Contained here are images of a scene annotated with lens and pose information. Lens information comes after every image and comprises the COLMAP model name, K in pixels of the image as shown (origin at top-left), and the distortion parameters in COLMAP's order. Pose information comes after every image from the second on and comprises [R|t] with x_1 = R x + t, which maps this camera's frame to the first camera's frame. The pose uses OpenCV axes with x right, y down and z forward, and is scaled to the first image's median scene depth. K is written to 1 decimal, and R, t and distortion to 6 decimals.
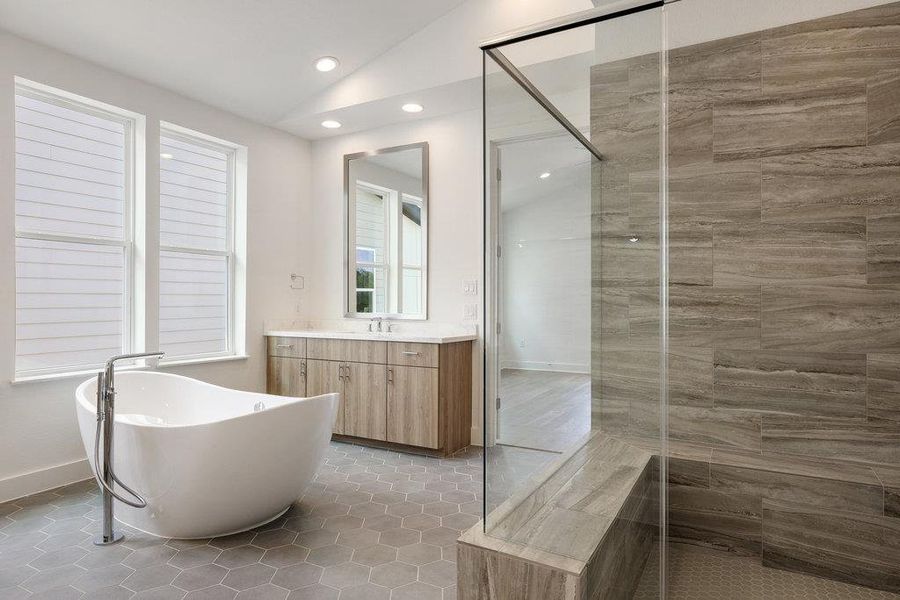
lens RADIAL K [[526.2, 0, 452.7], [0, 526.2, 296.4], [0, 0, 1]] dist [0.002873, 0.000493]
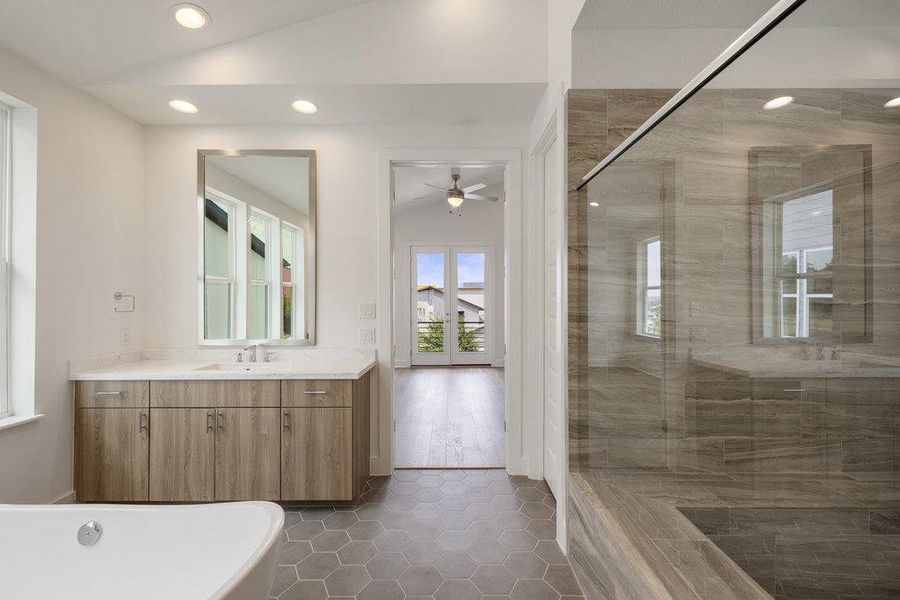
lens RADIAL K [[376.7, 0, 447.2], [0, 376.7, 299.1], [0, 0, 1]] dist [0.003126, 0.000878]
pose [[0.879148, -0.002289, 0.476544, -0.183527], [0.000164, 0.999990, 0.004501, -0.045630], [-0.476549, -0.003879, 0.879139, 0.367855]]
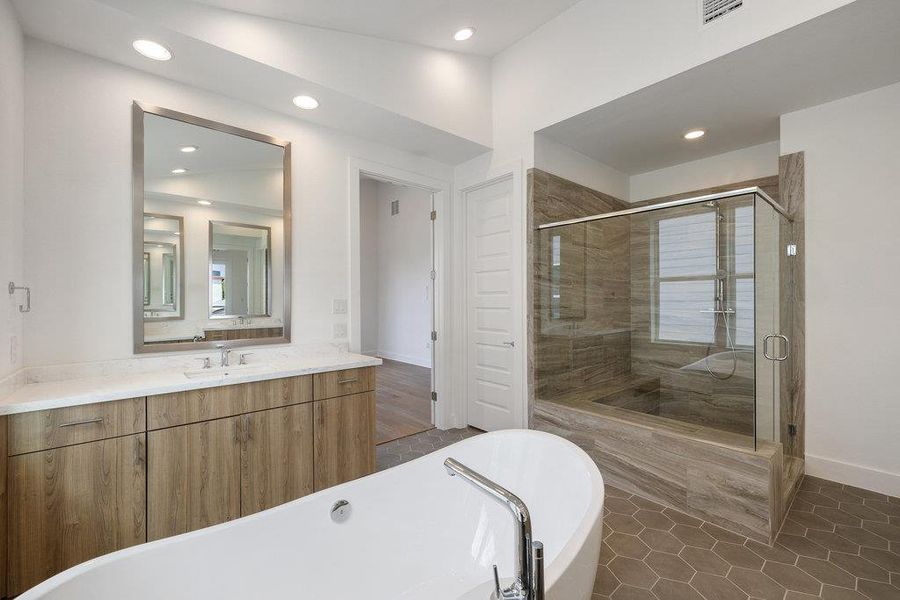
lens RADIAL K [[376.7, 0, 447.5], [0, 376.7, 296.9], [0, 0, 1]] dist [0.003126, 0.000878]
pose [[0.356935, 0.002058, 0.934127, -0.632072], [-0.002526, 0.999996, -0.001238, -0.038081], [-0.934126, -0.001918, 0.356939, 0.609970]]
